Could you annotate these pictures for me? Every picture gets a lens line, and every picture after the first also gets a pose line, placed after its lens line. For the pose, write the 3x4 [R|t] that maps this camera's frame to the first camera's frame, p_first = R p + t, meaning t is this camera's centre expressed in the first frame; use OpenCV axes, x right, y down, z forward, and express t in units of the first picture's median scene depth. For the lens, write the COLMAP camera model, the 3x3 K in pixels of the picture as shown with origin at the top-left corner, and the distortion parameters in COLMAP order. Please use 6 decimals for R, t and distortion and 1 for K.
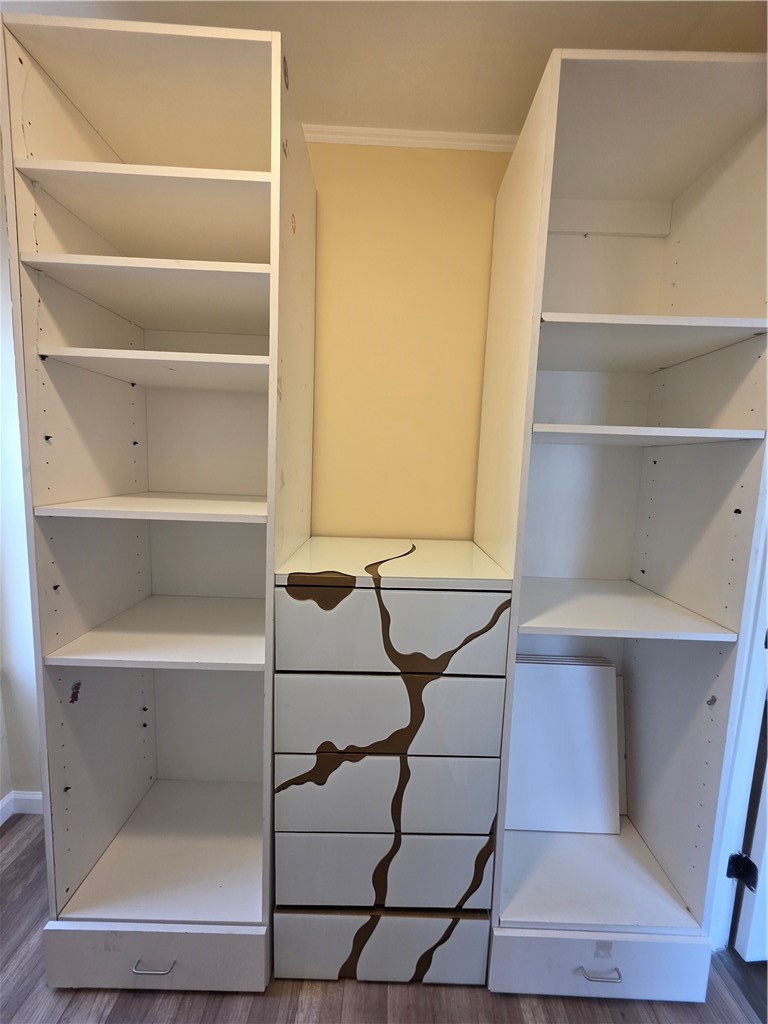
lens RADIAL K [[410.2, 0, 386.2], [0, 410.2, 510.8], [0, 0, 1]] dist [0.001342, -0.001081]
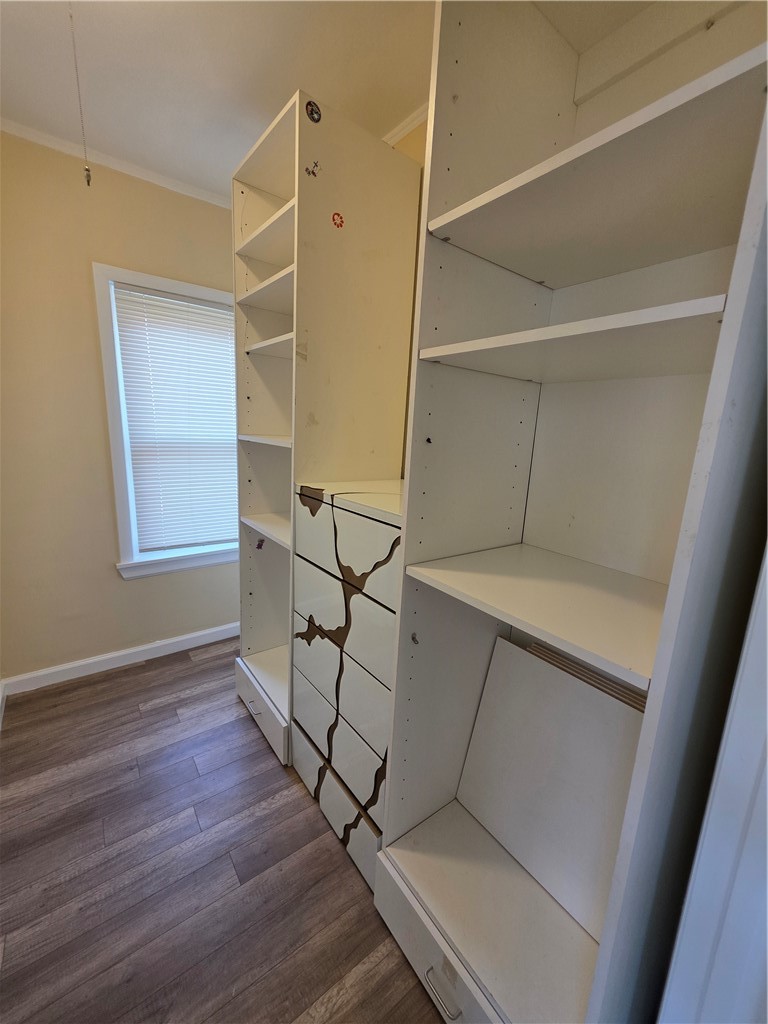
lens RADIAL K [[410.2, 0, 383.8], [0, 410.2, 509.1], [0, 0, 1]] dist [0.001342, -0.001081]
pose [[0.605639, 0.155127, -0.780472, 1.017614], [-0.126230, 0.987124, 0.098248, 0.057567], [0.785663, 0.039016, 0.617423, 0.347183]]
